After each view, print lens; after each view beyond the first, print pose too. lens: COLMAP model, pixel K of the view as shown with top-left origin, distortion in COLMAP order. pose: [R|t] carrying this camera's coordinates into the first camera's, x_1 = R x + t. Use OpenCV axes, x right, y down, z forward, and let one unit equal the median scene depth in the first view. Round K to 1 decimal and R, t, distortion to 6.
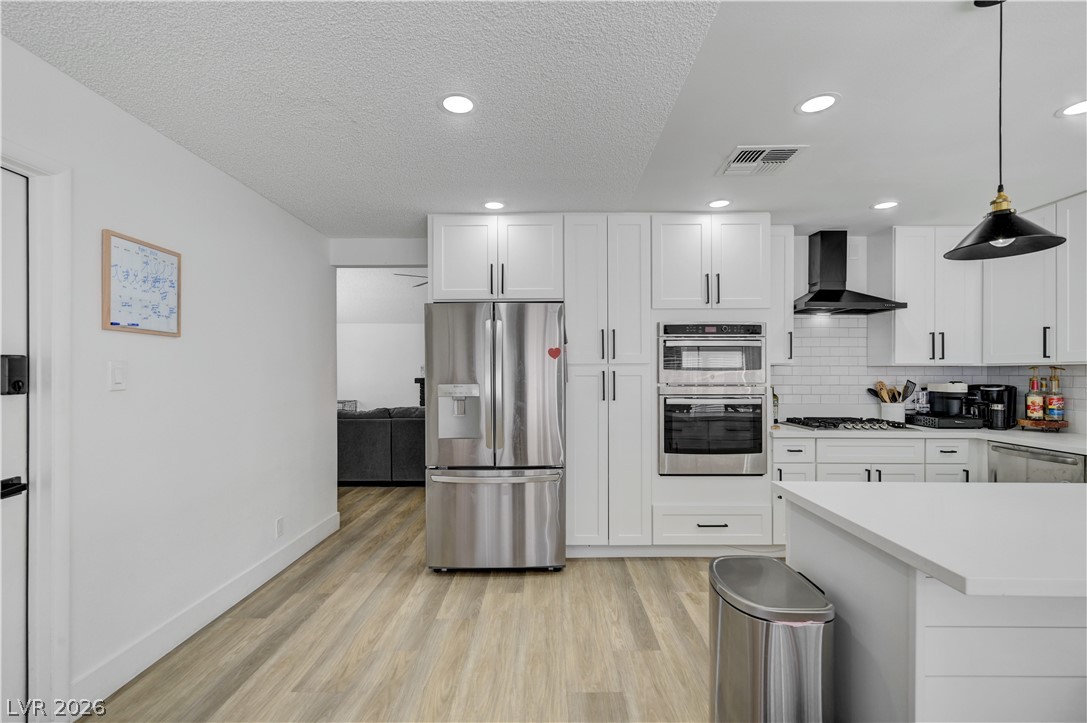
lens RADIAL K [[489.1, 0, 548.0], [0, 489.1, 372.9], [0, 0, 1]] dist [0.001023, 0.000275]
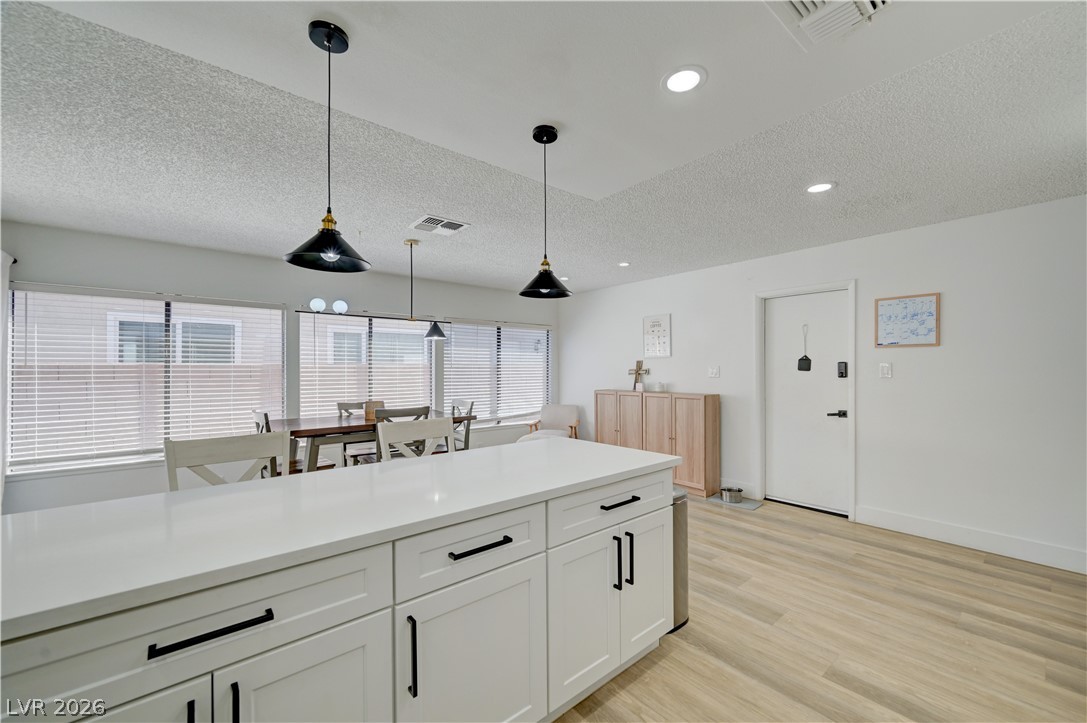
lens RADIAL K [[433.8, 0, 557.2], [0, 433.8, 371.1], [0, 0, 1]] dist [0.000283, -0.000015]
pose [[-0.754000, 0.004997, -0.656855, 0.764315], [0.005506, 0.999984, 0.001287, 0.000042], [0.656851, -0.002646, -0.754016, 0.875222]]
